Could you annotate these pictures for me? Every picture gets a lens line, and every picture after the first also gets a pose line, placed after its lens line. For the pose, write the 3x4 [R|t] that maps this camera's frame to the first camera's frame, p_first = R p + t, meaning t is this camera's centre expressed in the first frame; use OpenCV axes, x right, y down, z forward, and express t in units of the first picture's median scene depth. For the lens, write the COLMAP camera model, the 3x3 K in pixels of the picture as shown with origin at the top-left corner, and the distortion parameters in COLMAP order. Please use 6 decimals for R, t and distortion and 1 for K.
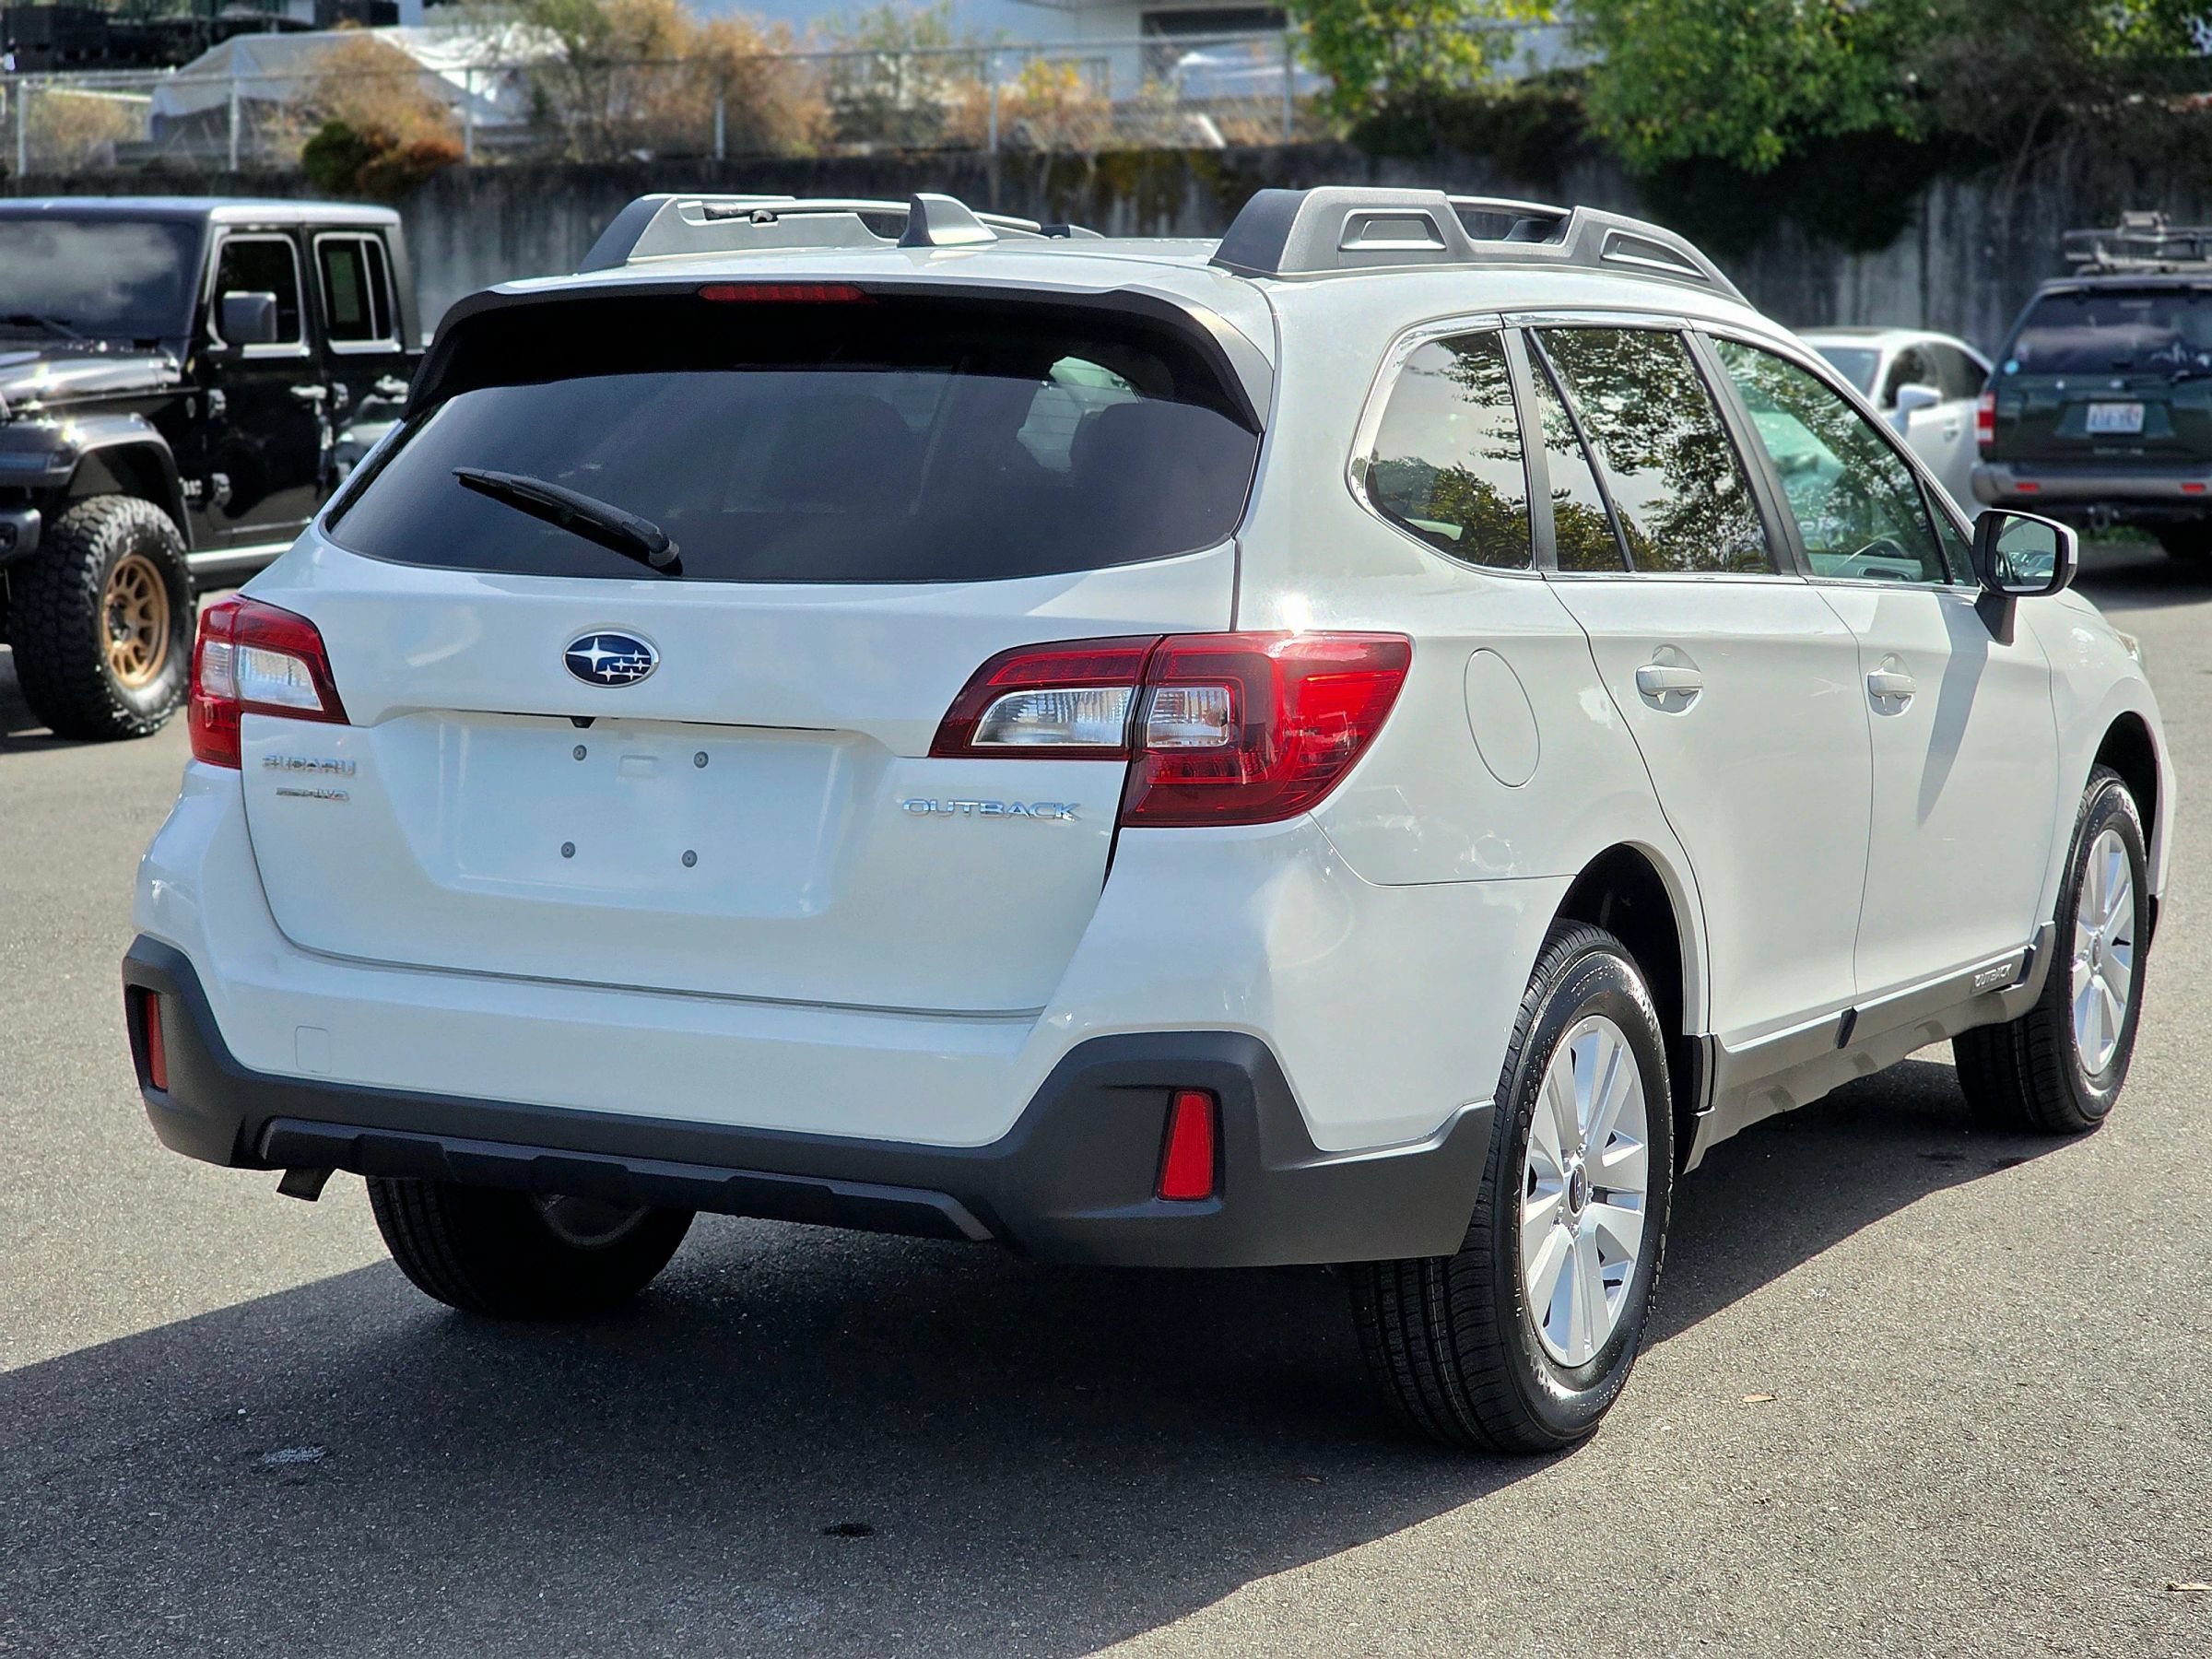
lens RADIAL K [[3970.1, 0, 1106.0], [0, 3970.1, 829.5], [0, 0, 1]] dist [0.002457, 0.267237]
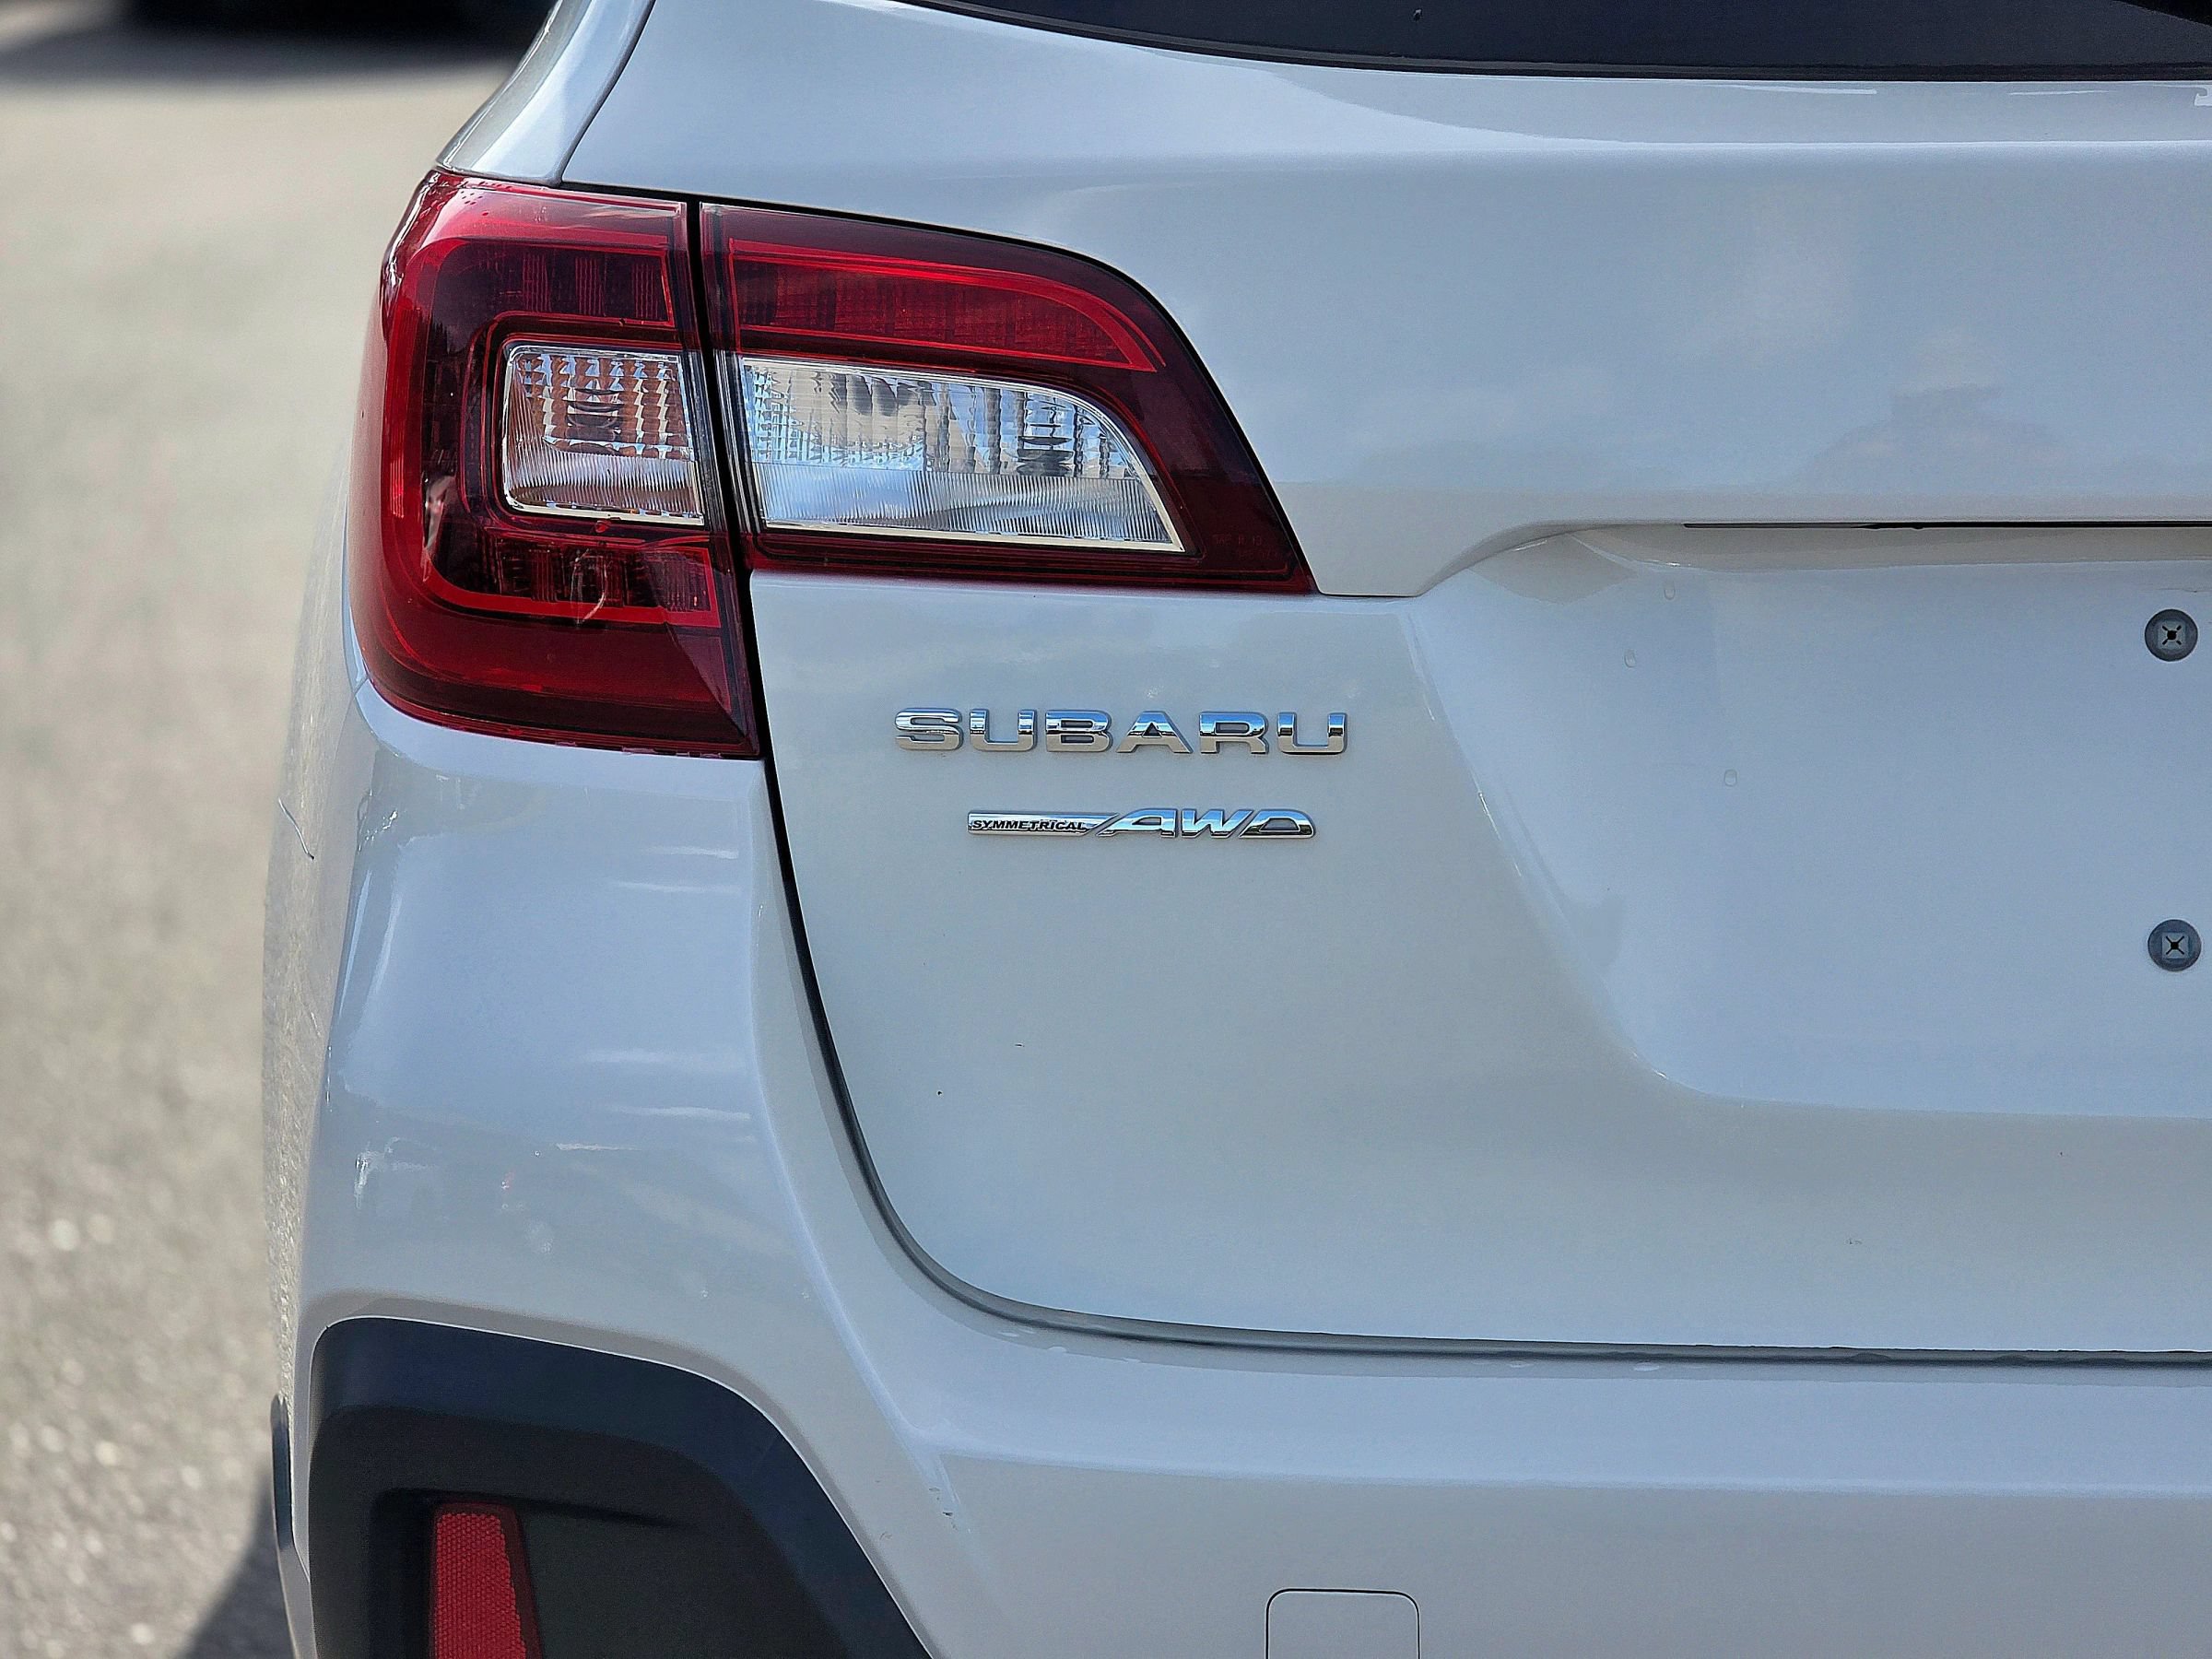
lens RADIAL K [[4407.7, 0, 1106.0], [0, 4407.7, 829.5], [0, 0, 1]] dist [0.018090, 4.944722]
pose [[0.875776, -0.088155, 0.474600, -0.273130], [0.056136, 0.995112, 0.081250, -0.027188], [-0.479443, -0.044514, 0.876444, 0.526245]]
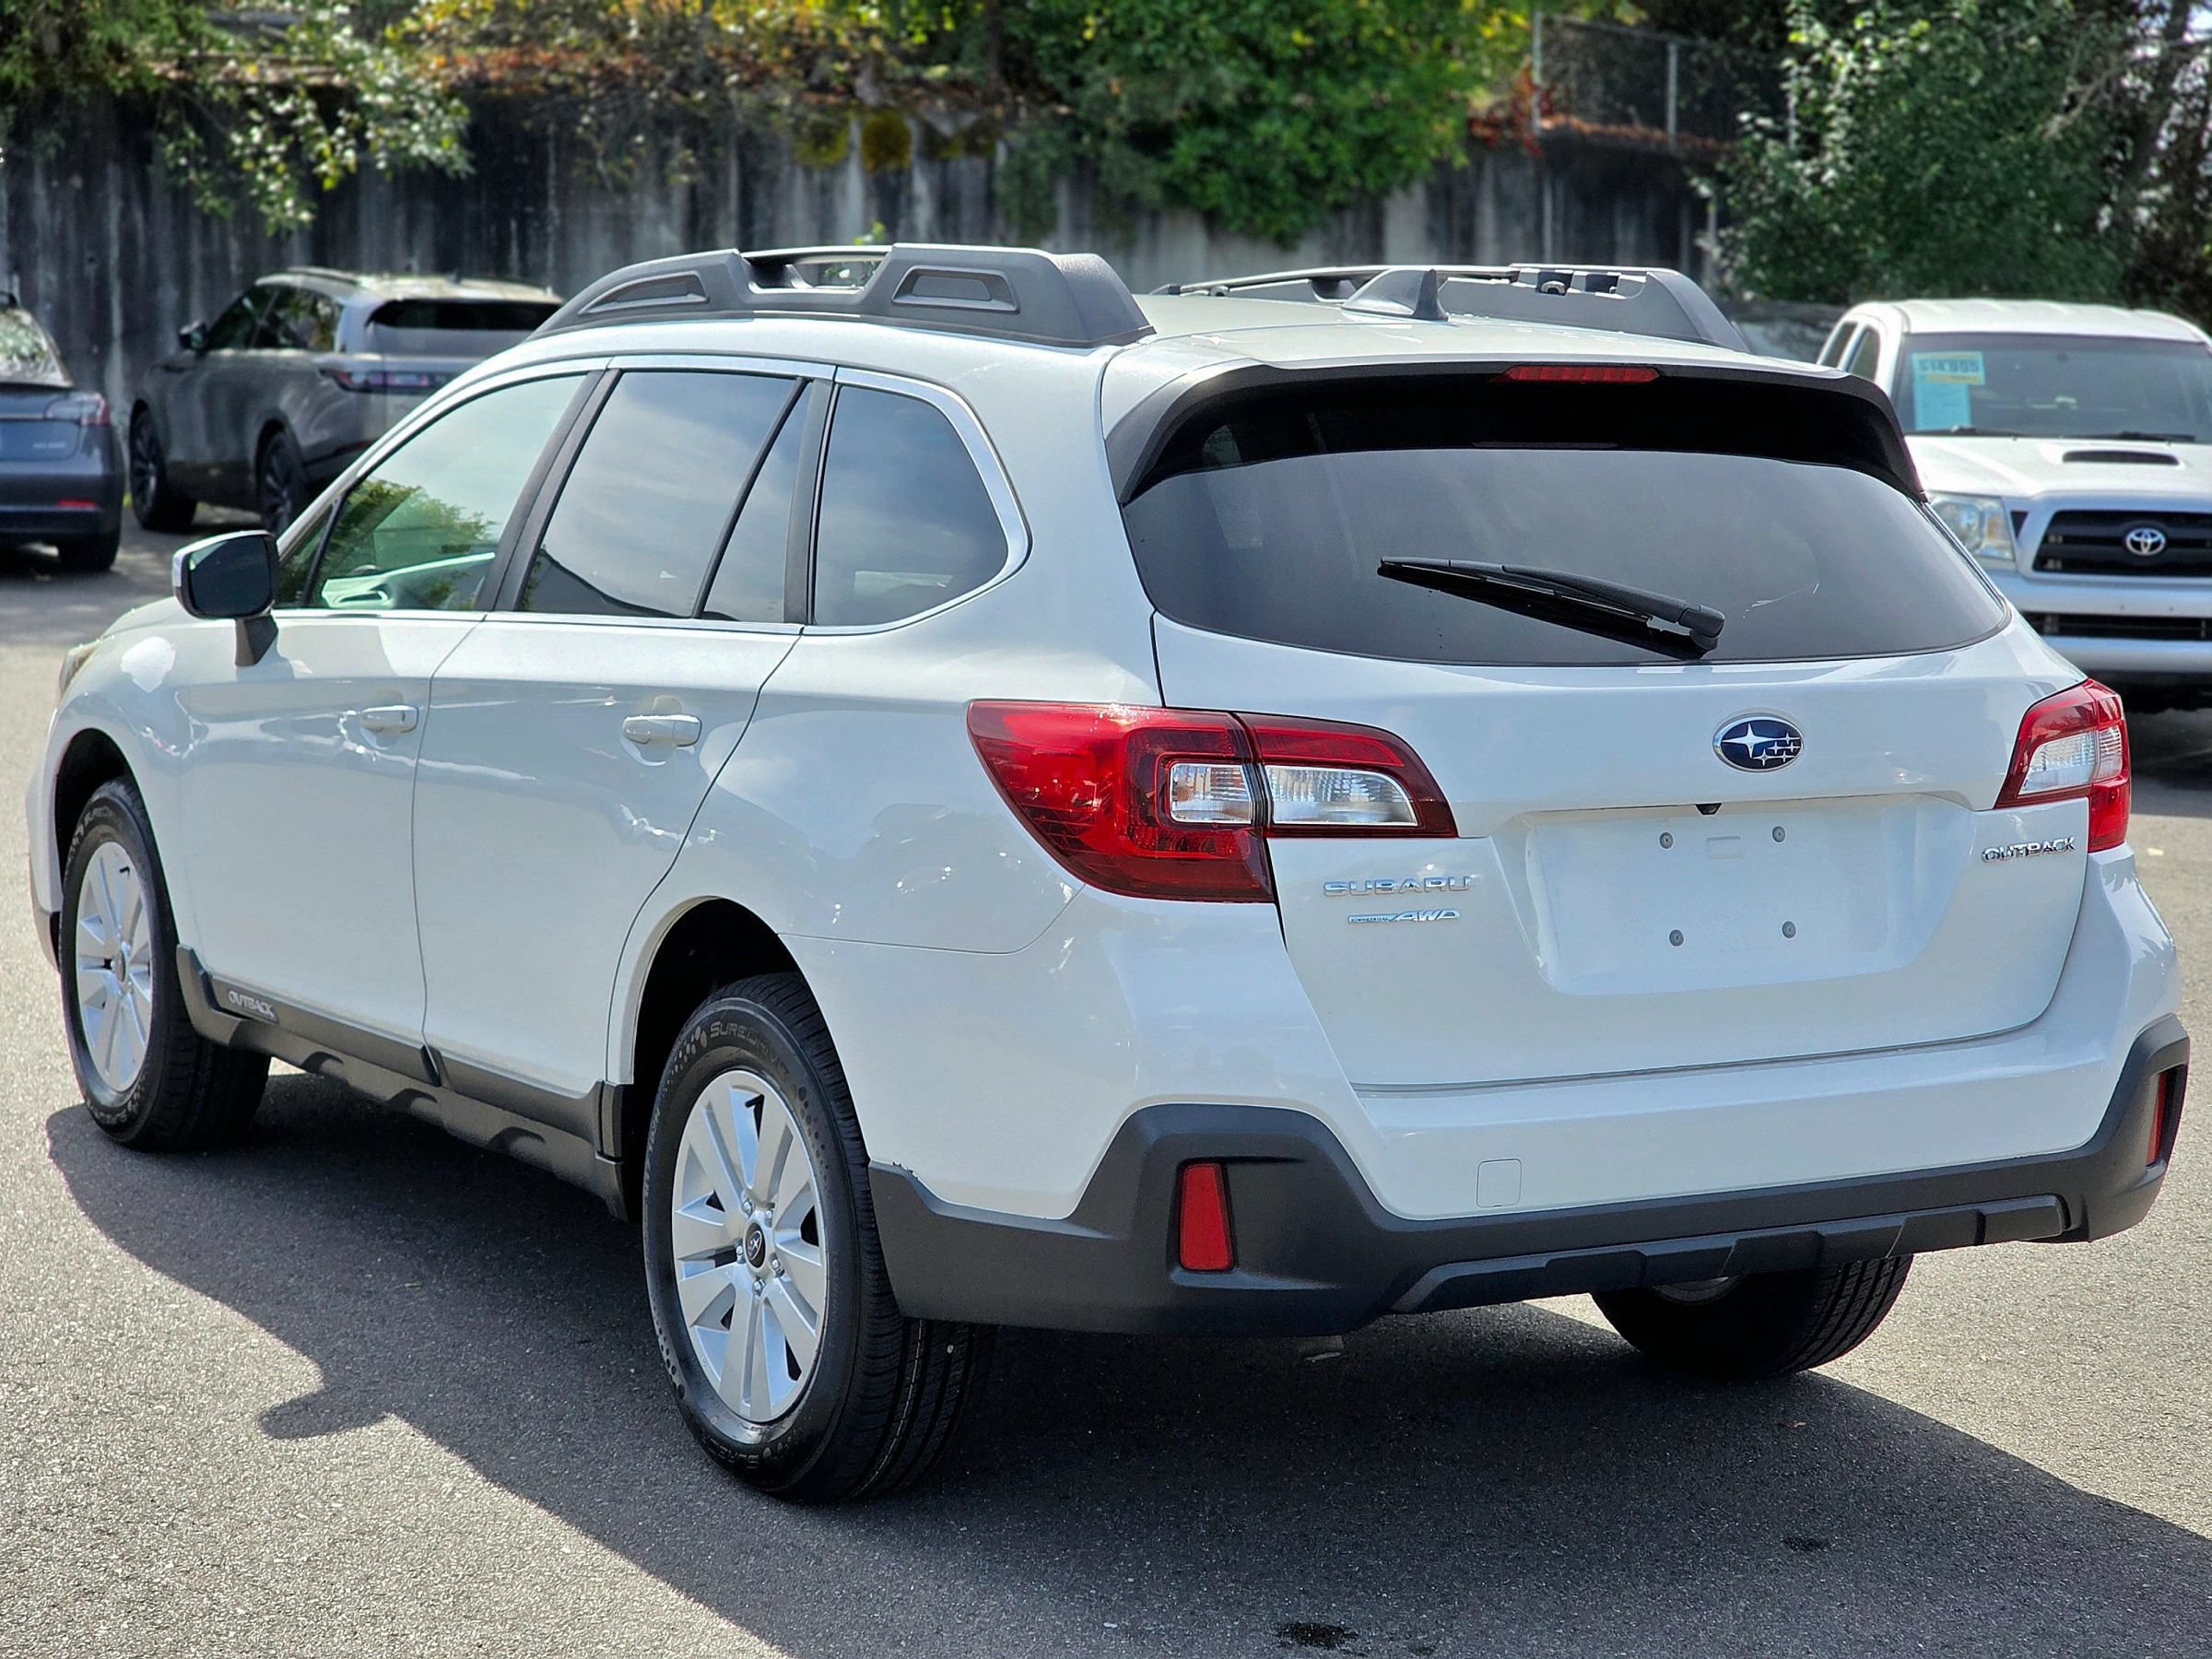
lens RADIAL K [[4082.2, 0, 1106.0], [0, 4082.2, 829.5], [0, 0, 1]] dist [-0.060910, 0.190604]
pose [[0.555303, -0.092047, 0.826538, -0.767220], [0.079194, 0.995192, 0.057623, -0.066926], [-0.827869, 0.033459, 0.559923, 0.392111]]
